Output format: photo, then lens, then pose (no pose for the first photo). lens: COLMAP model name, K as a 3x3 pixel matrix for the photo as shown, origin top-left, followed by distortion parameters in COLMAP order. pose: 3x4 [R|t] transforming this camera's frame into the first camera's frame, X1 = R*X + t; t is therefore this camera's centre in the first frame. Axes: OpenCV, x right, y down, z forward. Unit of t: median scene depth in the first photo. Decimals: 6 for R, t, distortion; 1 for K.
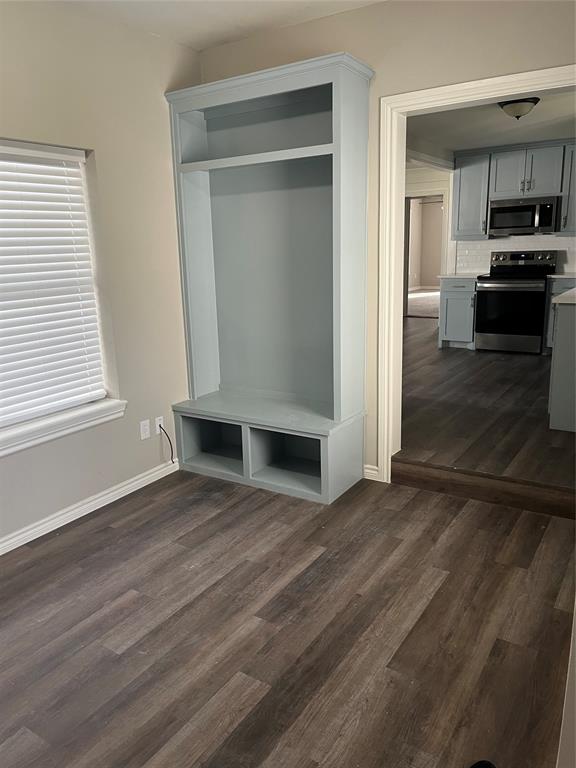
lens RADIAL K [[577.6, 0, 290.0], [0, 577.6, 385.0], [0, 0, 1]] dist [0.053078, -0.077781]
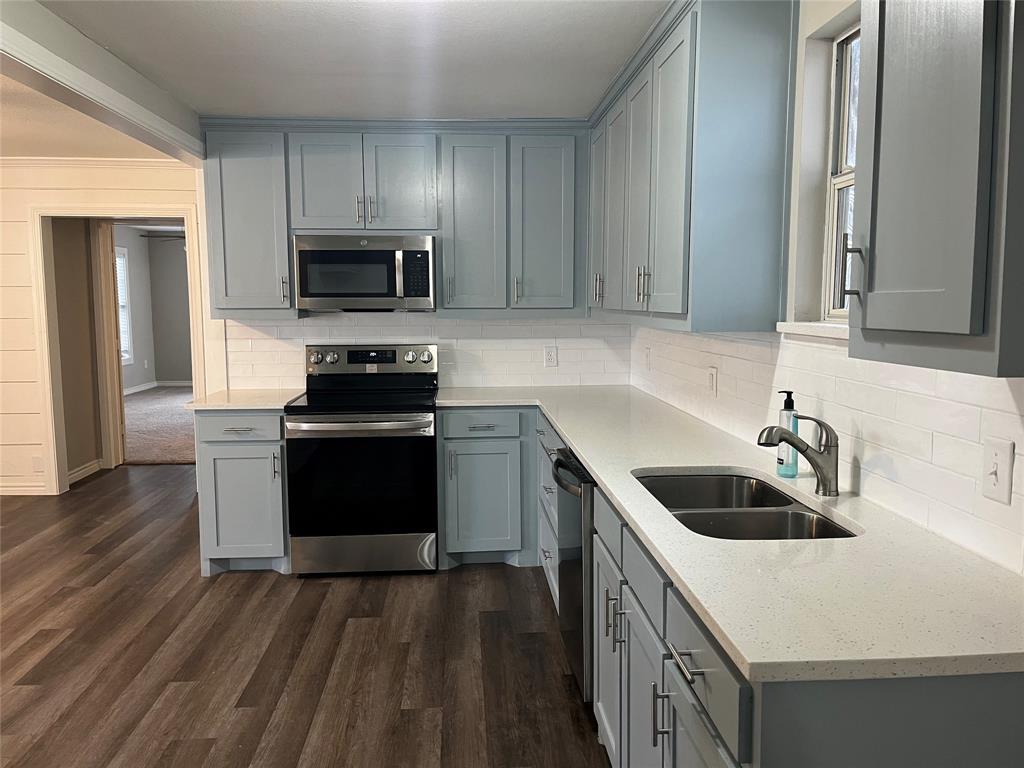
lens RADIAL K [[770.1, 0, 513.2], [0, 770.1, 375.6], [0, 0, 1]] dist [0.053078, -0.077781]
pose [[0.801346, -0.035084, 0.597172, 0.118591], [0.122000, 0.986882, -0.105732, -0.125580], [-0.585628, 0.157583, 0.795114, 0.442444]]
